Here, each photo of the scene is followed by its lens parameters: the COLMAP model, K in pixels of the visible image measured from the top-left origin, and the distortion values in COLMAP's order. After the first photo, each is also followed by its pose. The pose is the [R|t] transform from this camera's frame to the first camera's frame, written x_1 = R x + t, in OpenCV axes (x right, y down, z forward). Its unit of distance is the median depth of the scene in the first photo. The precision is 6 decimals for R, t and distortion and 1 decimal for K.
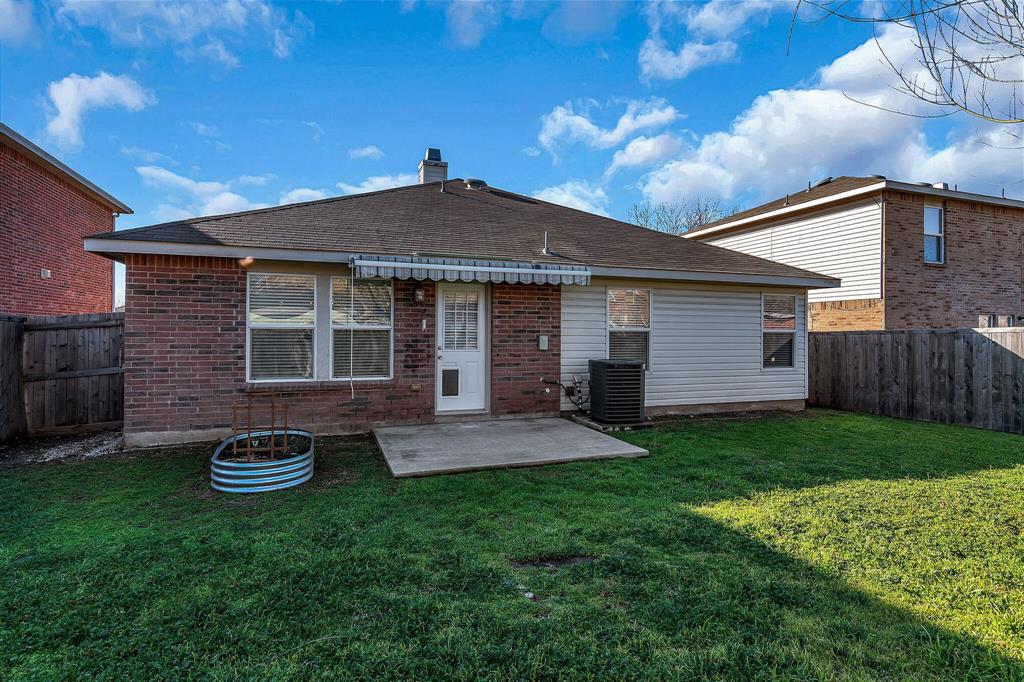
lens RADIAL K [[511.2, 0, 498.5], [0, 511.2, 325.6], [0, 0, 1]] dist [-0.001539, -0.000329]
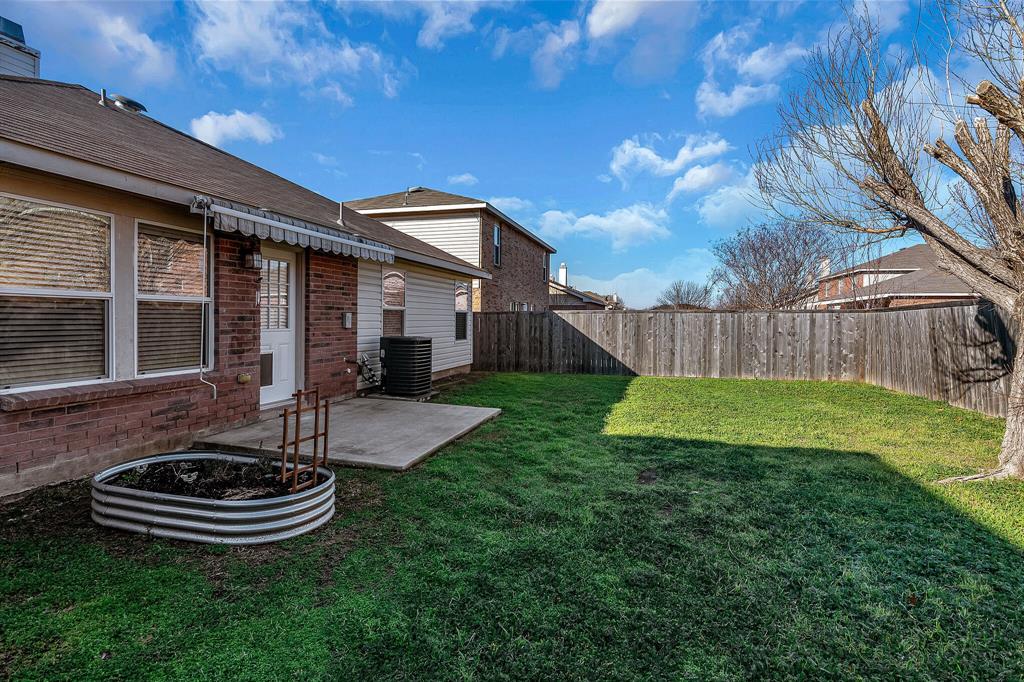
lens RADIAL K [[511.2, 0, 498.5], [0, 511.2, 325.6], [0, 0, 1]] dist [-0.001539, -0.000329]
pose [[0.600596, -0.010995, 0.799477, -0.505431], [-0.021052, 0.999341, 0.029559, 0.008901], [-0.799275, -0.034584, 0.599969, 0.210213]]
